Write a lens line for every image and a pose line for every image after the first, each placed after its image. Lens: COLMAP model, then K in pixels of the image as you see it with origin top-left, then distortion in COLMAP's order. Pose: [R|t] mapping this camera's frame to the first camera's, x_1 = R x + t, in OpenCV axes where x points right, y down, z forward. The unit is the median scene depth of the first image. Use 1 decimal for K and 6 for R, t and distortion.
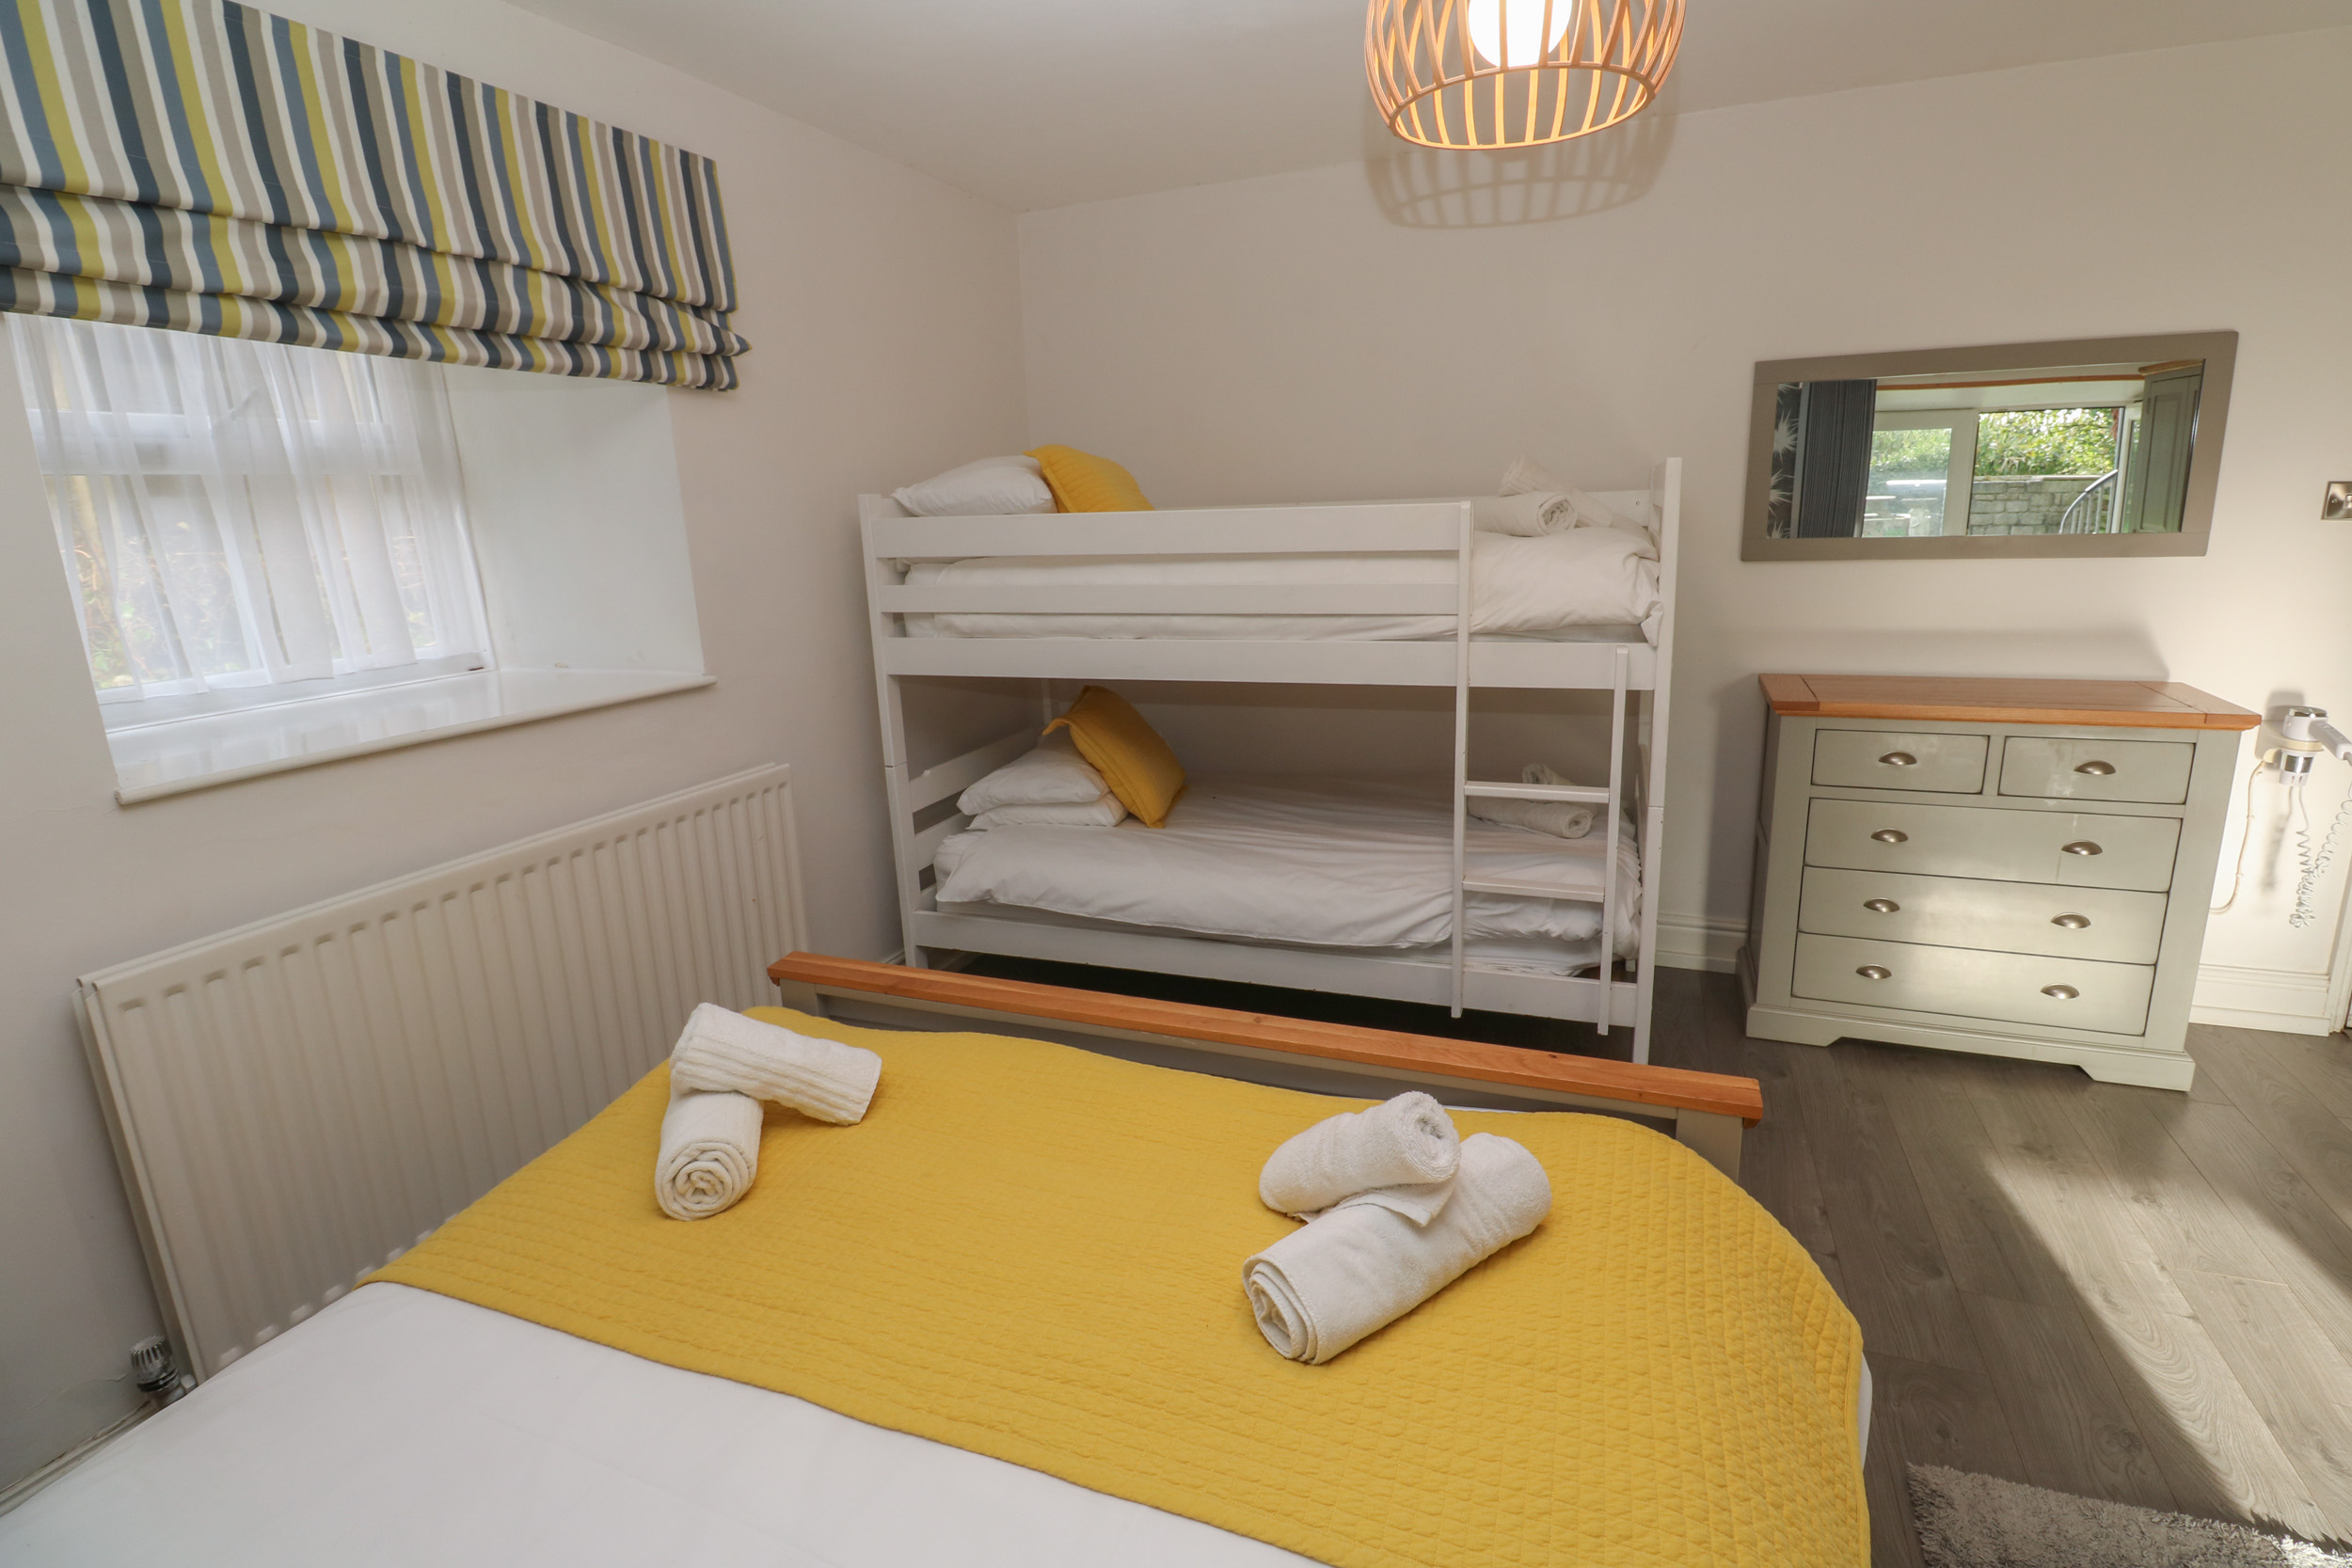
lens RADIAL K [[1091.6, 0, 1207.6], [0, 1091.6, 757.3], [0, 0, 1]] dist [0.007626, -0.015619]
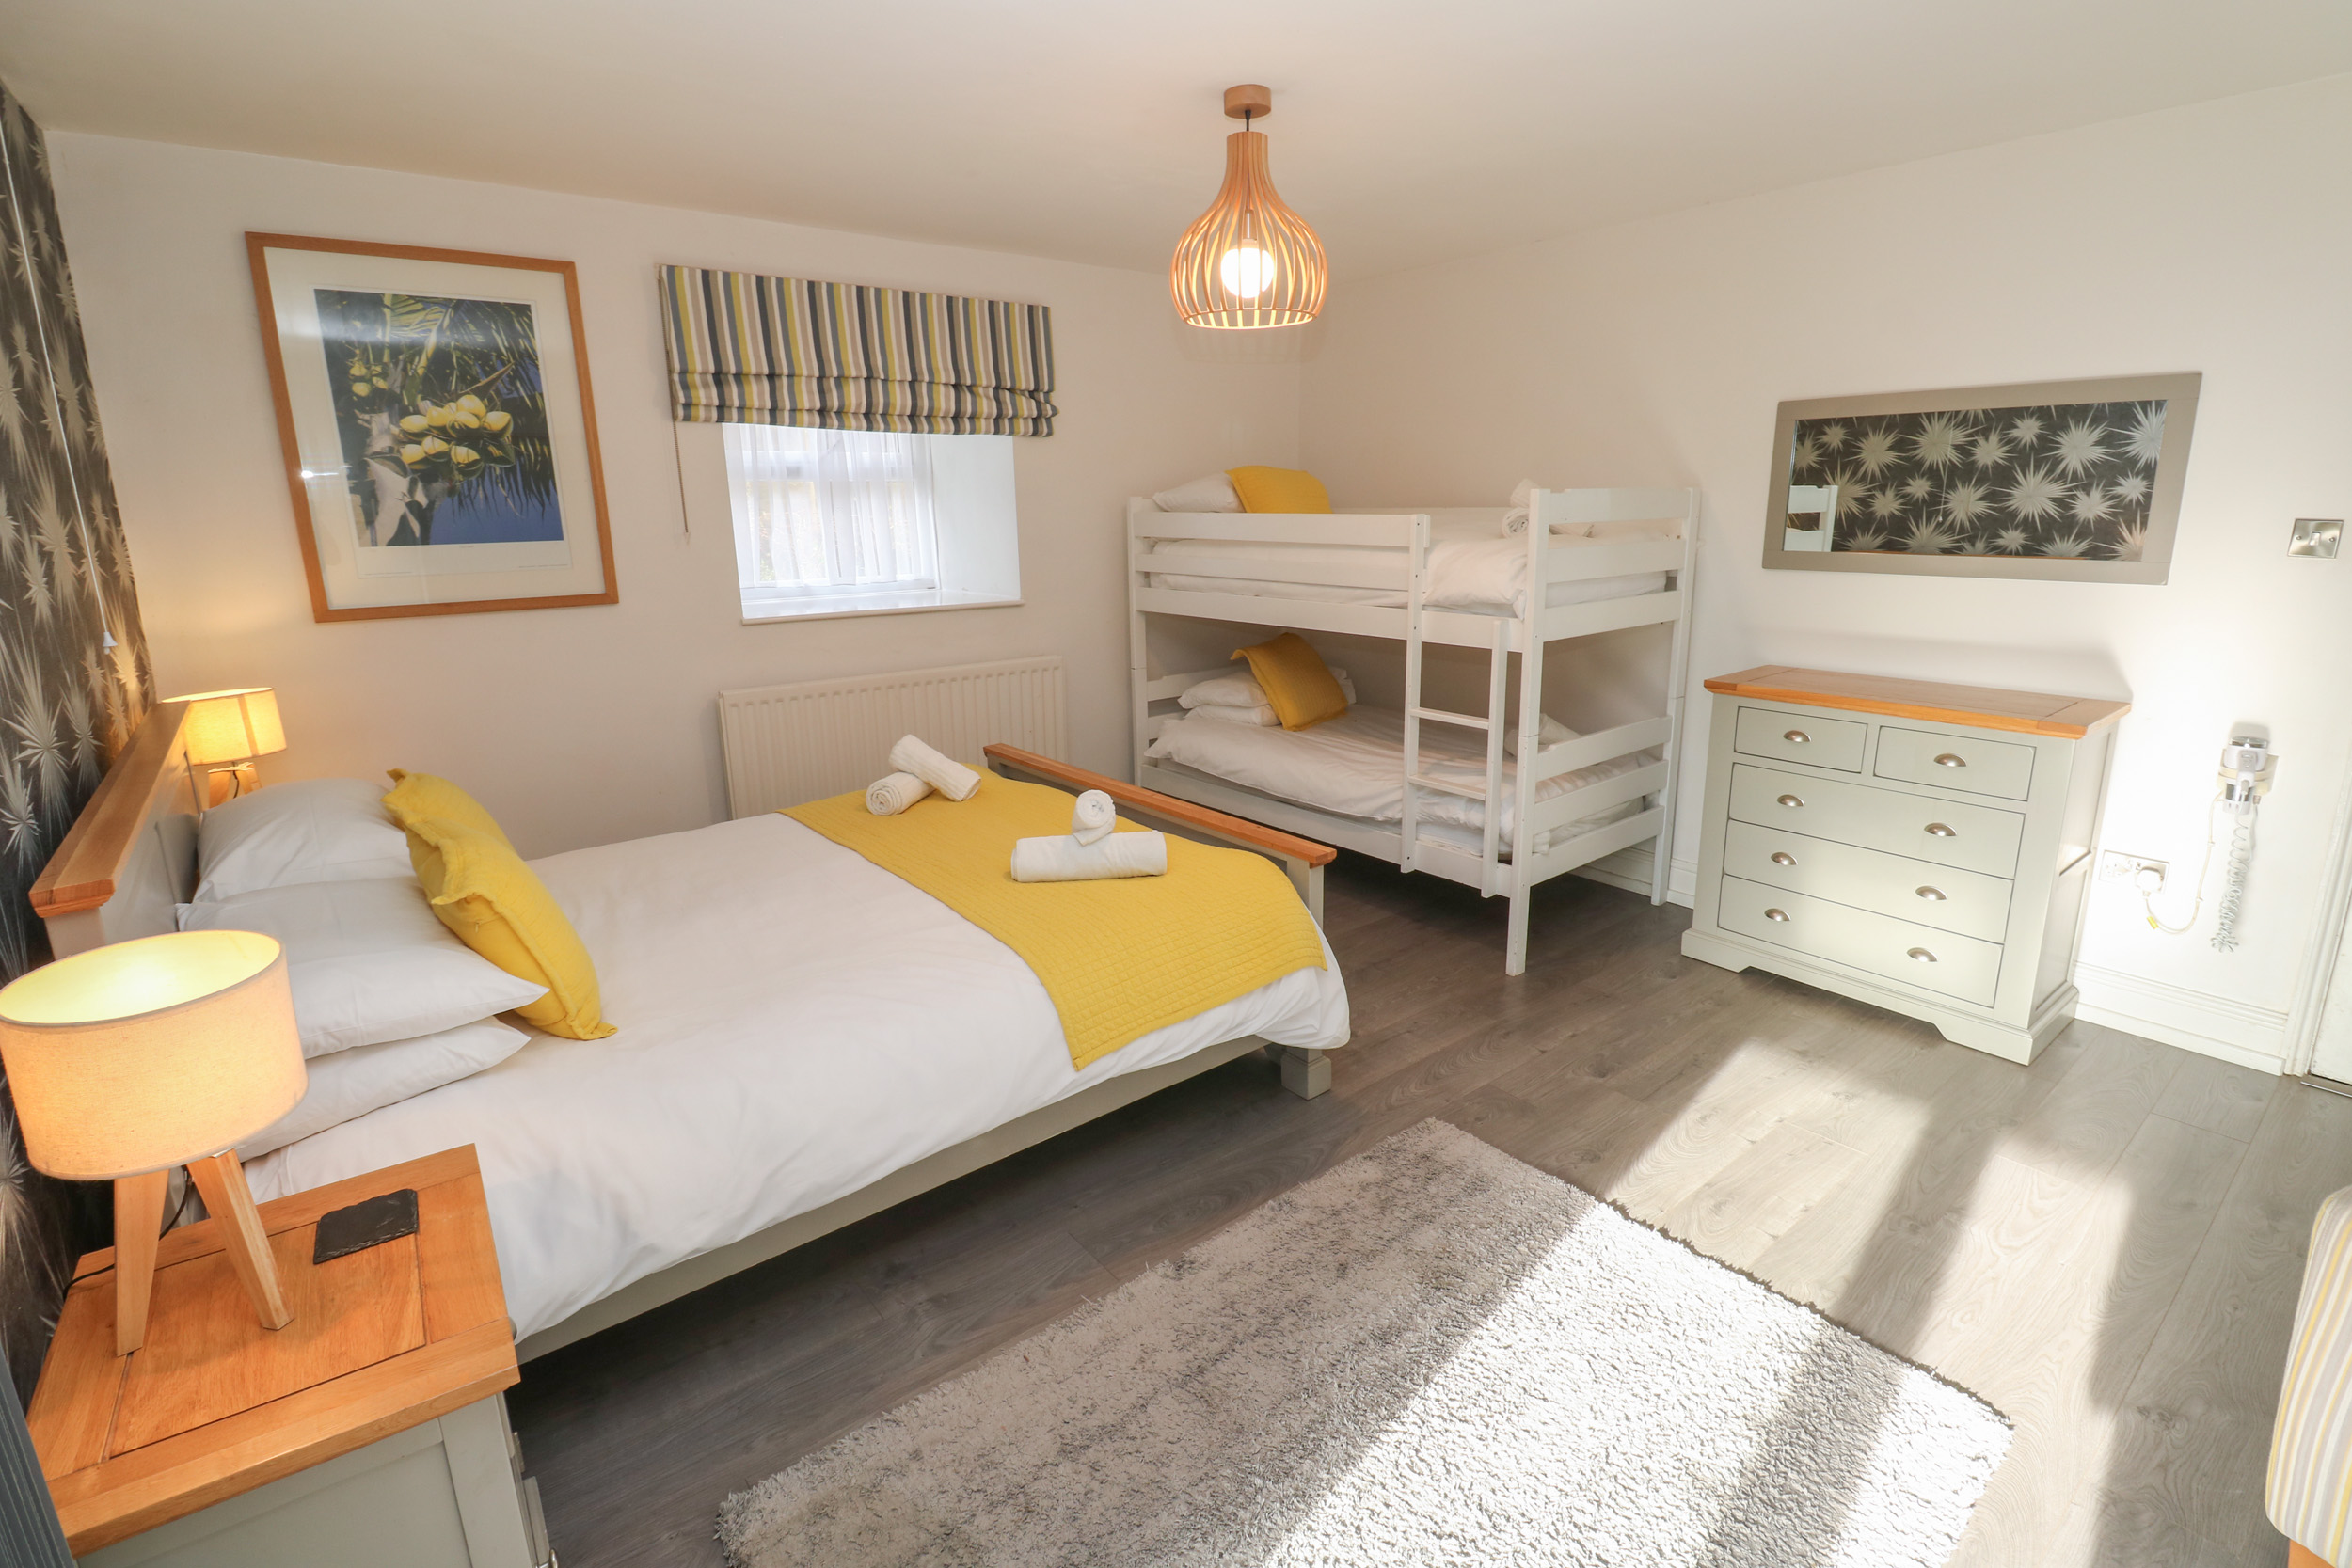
lens RADIAL K [[1091.6, 0, 1207.6], [0, 1091.6, 757.3], [0, 0, 1]] dist [0.007626, -0.015619]
pose [[0.866227, 0.137588, -0.480333, 0.703673], [-0.129583, 0.990308, 0.049979, 0.051633], [0.482554, 0.018950, 0.875661, -0.400491]]
